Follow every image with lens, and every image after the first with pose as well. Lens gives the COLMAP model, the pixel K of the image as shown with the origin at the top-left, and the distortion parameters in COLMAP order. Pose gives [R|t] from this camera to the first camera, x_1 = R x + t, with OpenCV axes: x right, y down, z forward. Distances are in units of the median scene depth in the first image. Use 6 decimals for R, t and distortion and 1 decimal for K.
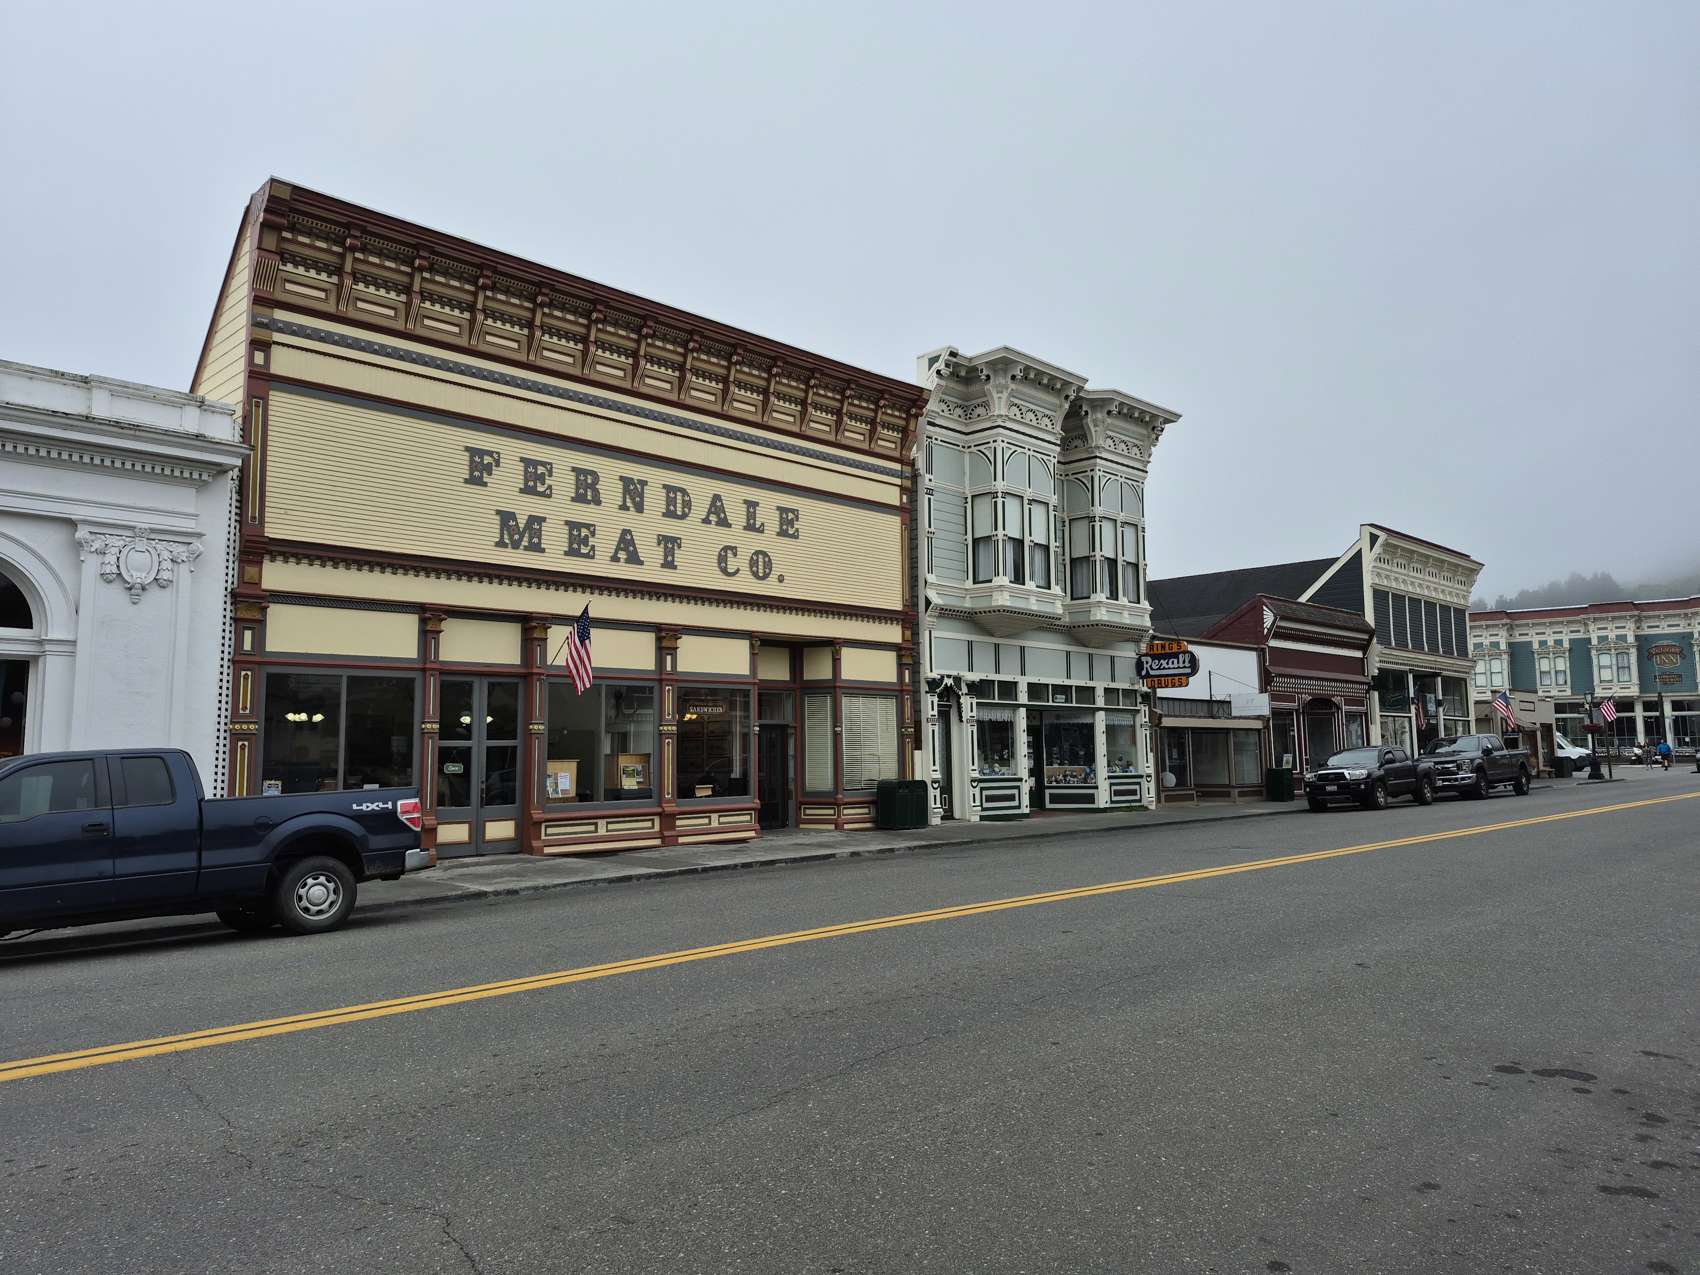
lens RADIAL K [[1135.8, 0, 826.9], [0, 1135.8, 632.2], [0, 0, 1]] dist [0.133000, -0.146385]
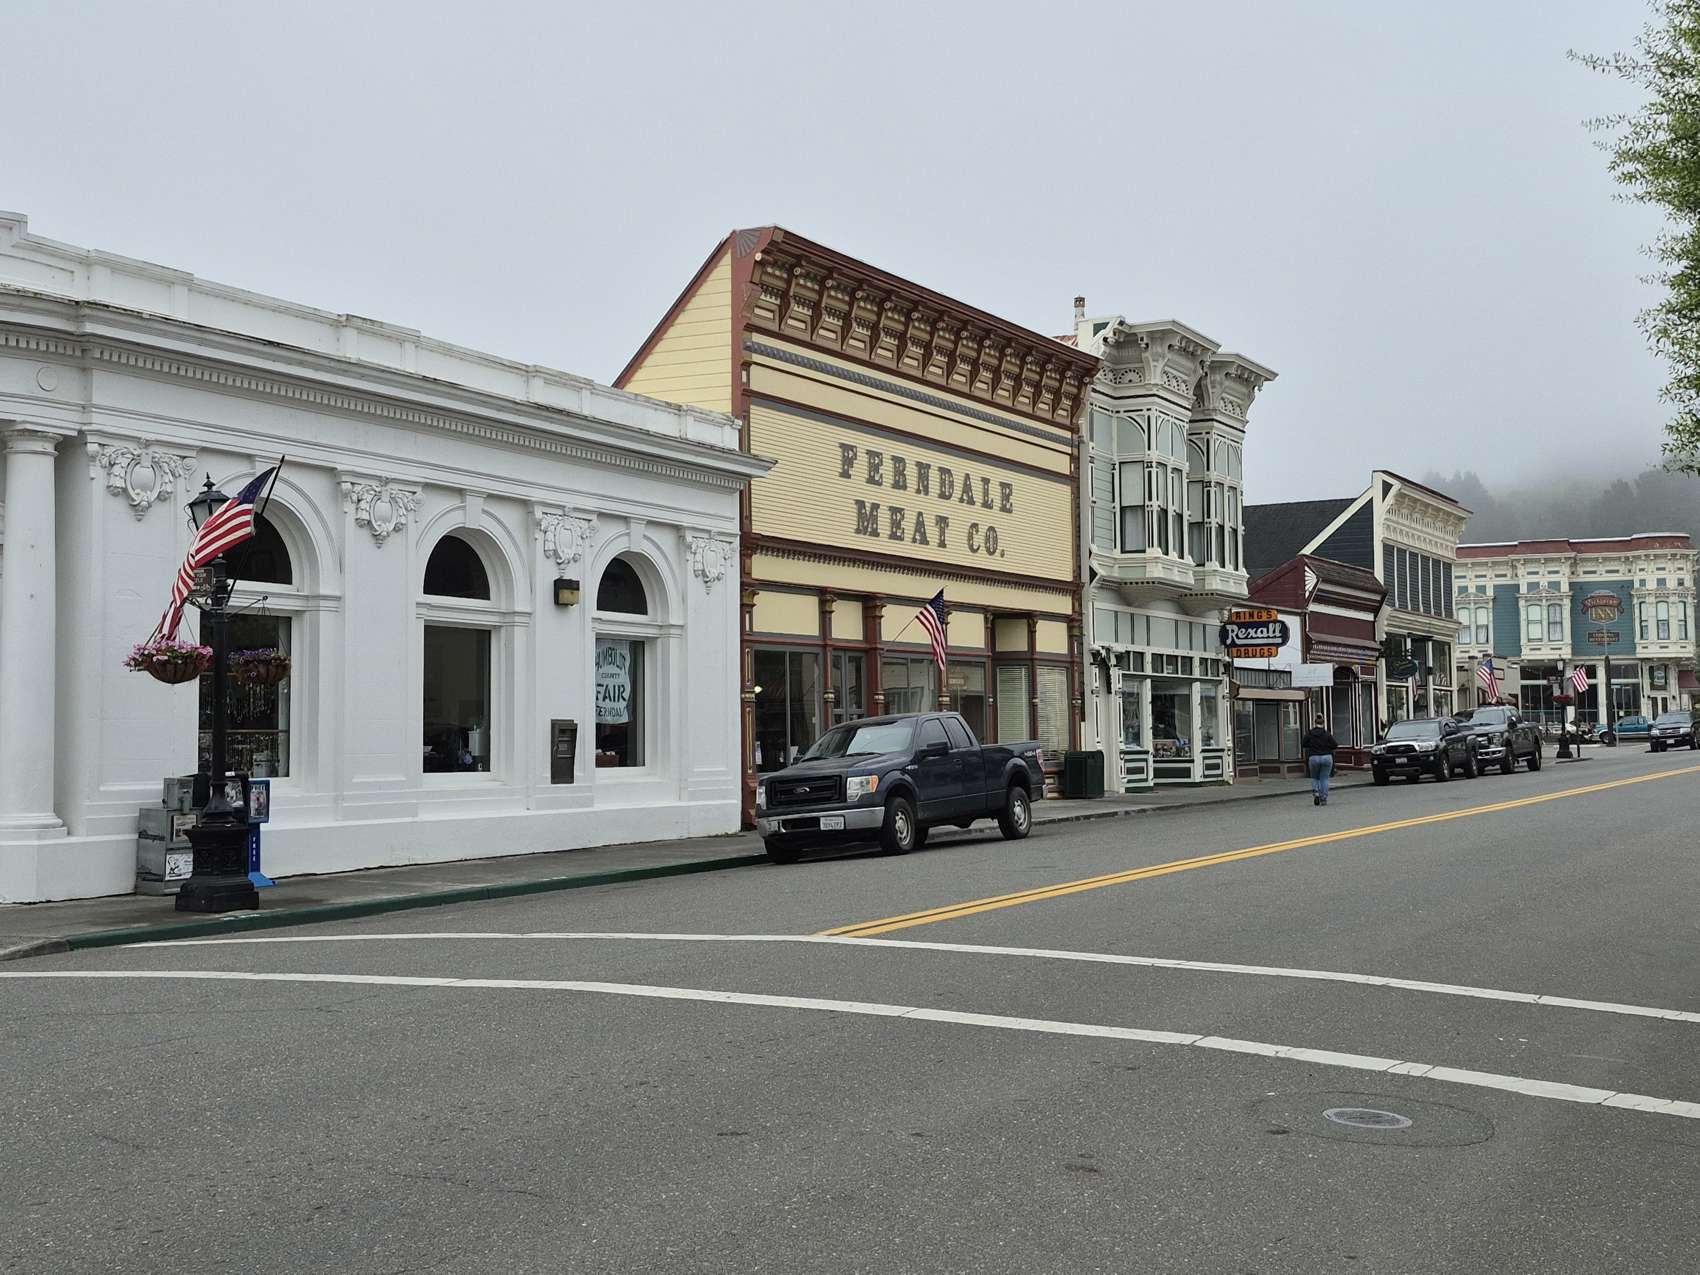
lens RADIAL K [[1943.5, 0, 851.2], [0, 1943.5, 606.6], [0, 0, 1]] dist [0.216607, -0.433609]
pose [[0.958247, 0.018262, 0.285357, -0.575785], [-0.029410, 0.998960, 0.034830, -0.048386], [-0.284425, -0.041768, 0.957788, -0.549132]]
